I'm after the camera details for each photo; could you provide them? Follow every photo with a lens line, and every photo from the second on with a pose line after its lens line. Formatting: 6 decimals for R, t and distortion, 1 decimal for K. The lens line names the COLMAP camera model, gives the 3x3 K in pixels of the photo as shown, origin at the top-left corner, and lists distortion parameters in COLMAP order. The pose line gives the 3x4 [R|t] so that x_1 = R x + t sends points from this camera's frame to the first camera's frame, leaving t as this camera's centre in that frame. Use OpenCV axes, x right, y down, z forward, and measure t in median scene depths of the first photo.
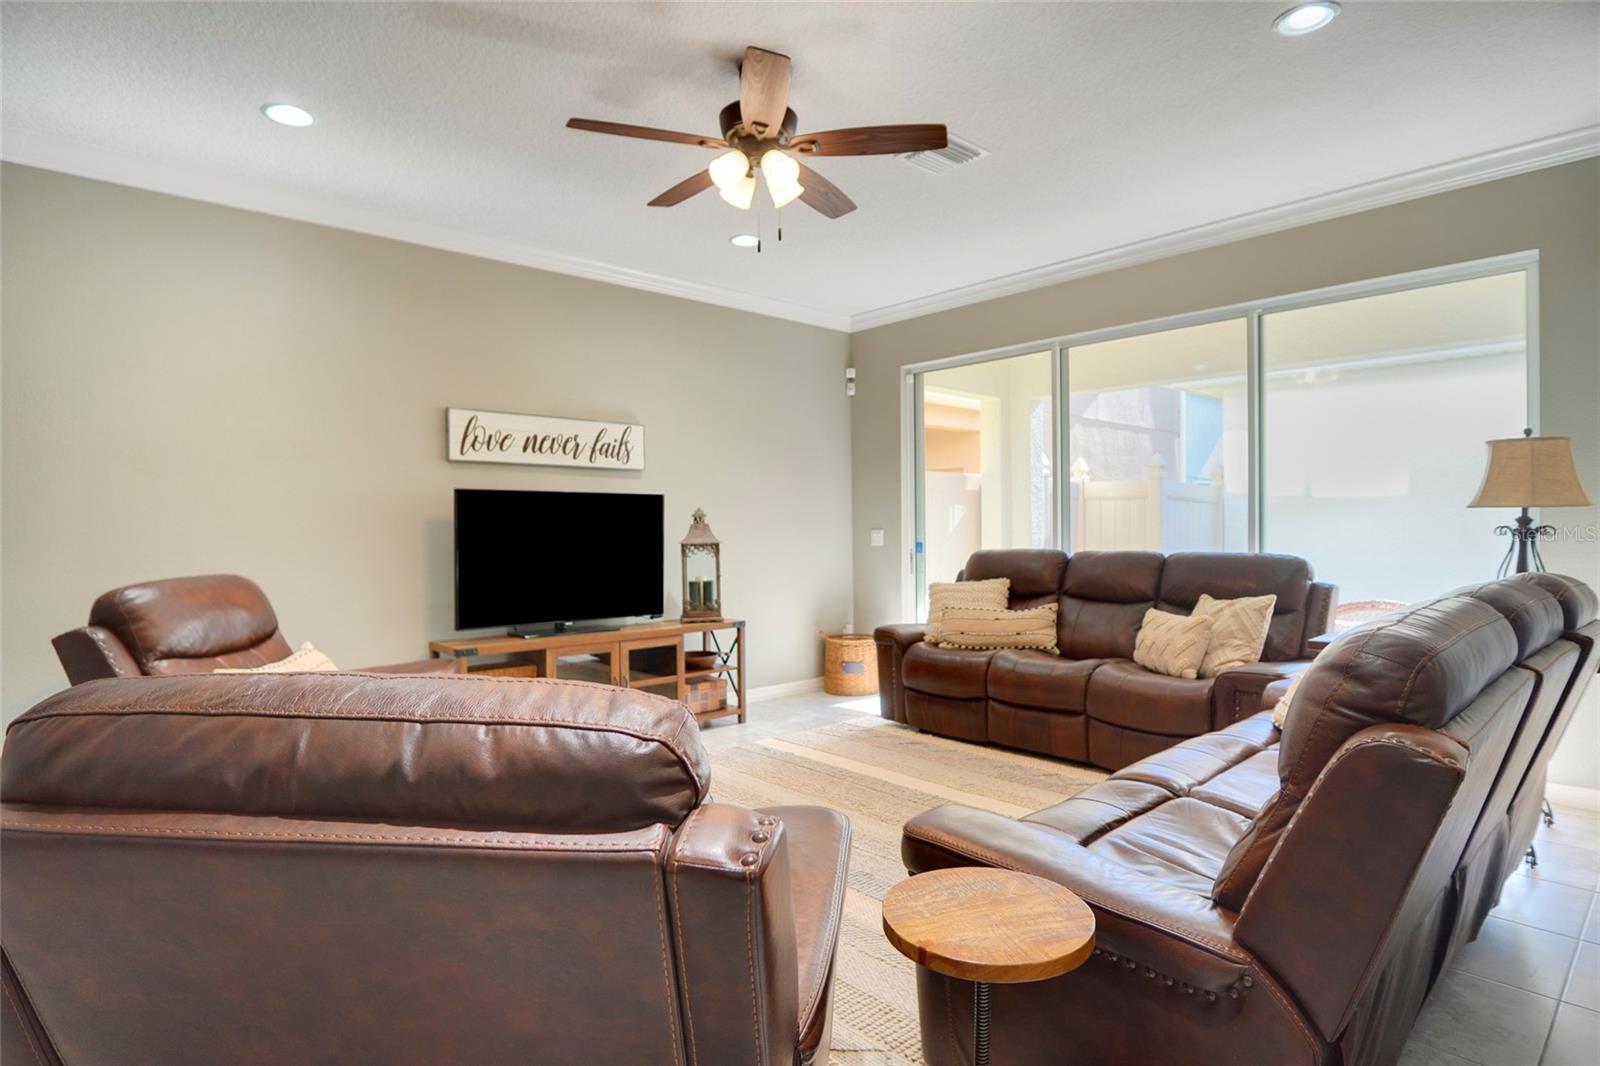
lens RADIAL K [[874.8, 0, 794.2], [0, 874.8, 531.7], [0, 0, 1]] dist [-0.032442, 0.005614]
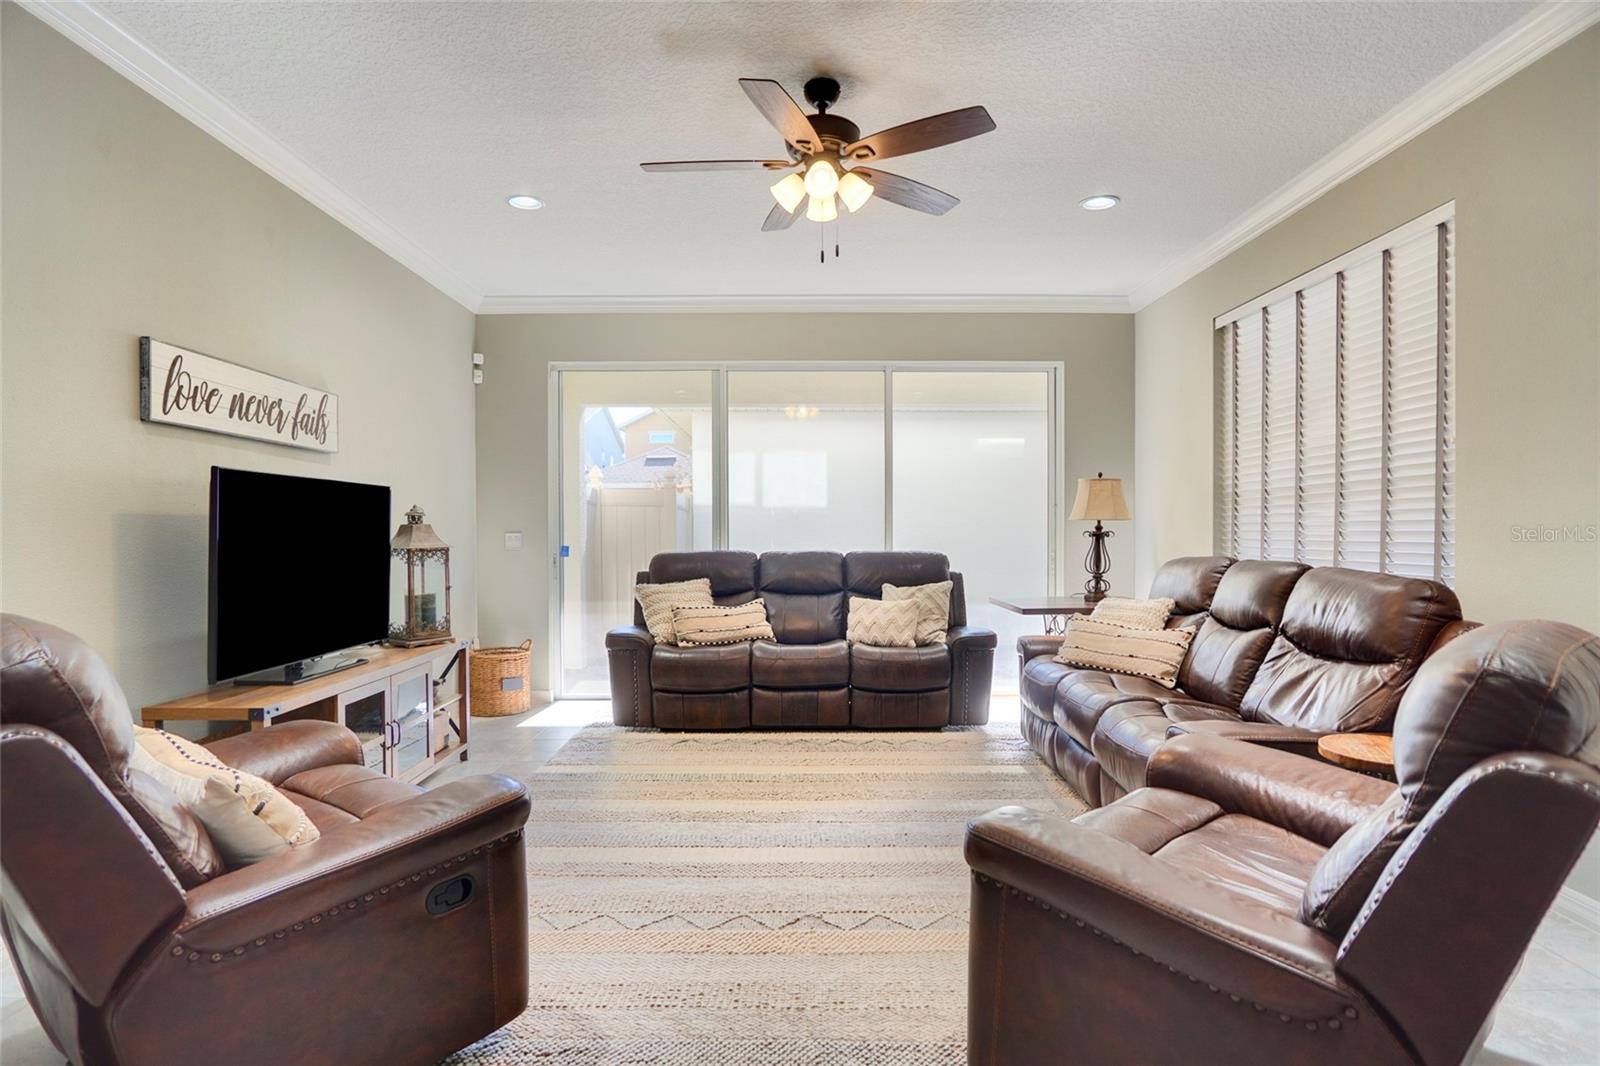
lens RADIAL K [[874.8, 0, 800.4], [0, 874.8, 532.7], [0, 0, 1]] dist [-0.032442, 0.005614]
pose [[0.653009, 0.003716, 0.757341, -0.529943], [0.000512, 0.999986, -0.005348, 0.003322], [-0.757350, 0.003880, 0.652998, 0.219314]]
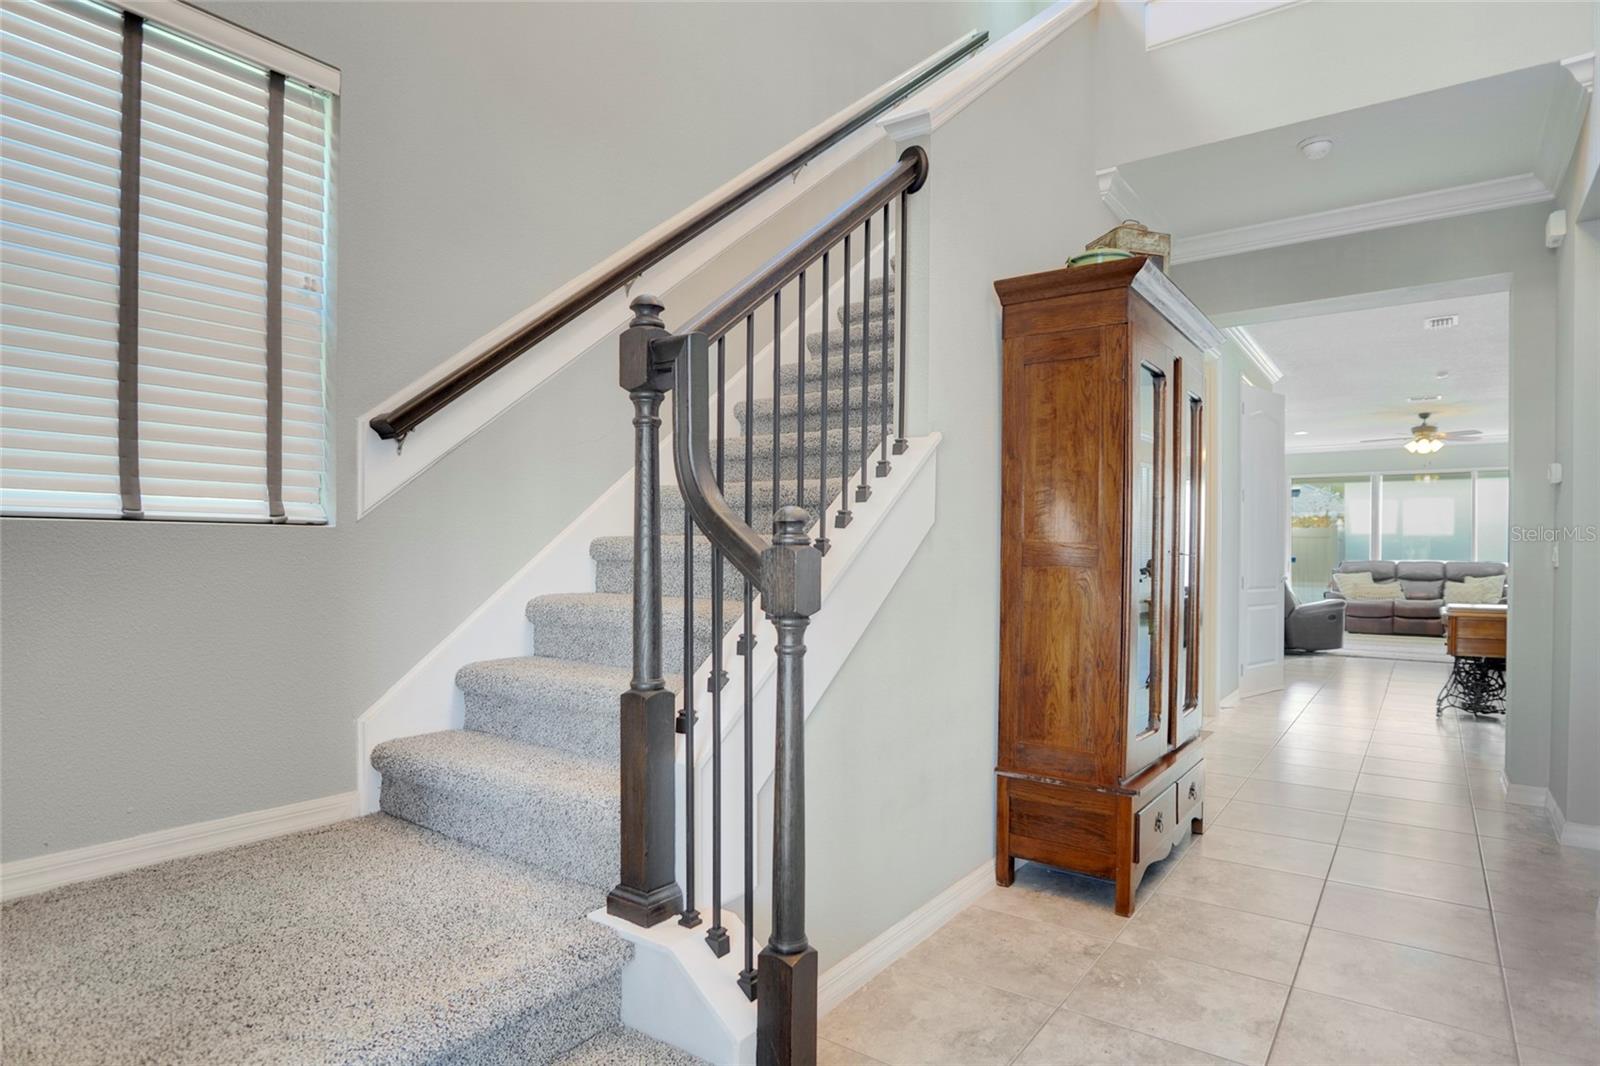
lens RADIAL K [[874.8, 0, 817.9], [0, 874.8, 559.7], [0, 0, 1]] dist [-0.032442, 0.005614]
pose [[0.973025, 0.012105, 0.230384, -1.893990], [-0.012511, 0.999922, 0.000300, 0.039795], [-0.230362, -0.003174, 0.973100, -1.025325]]
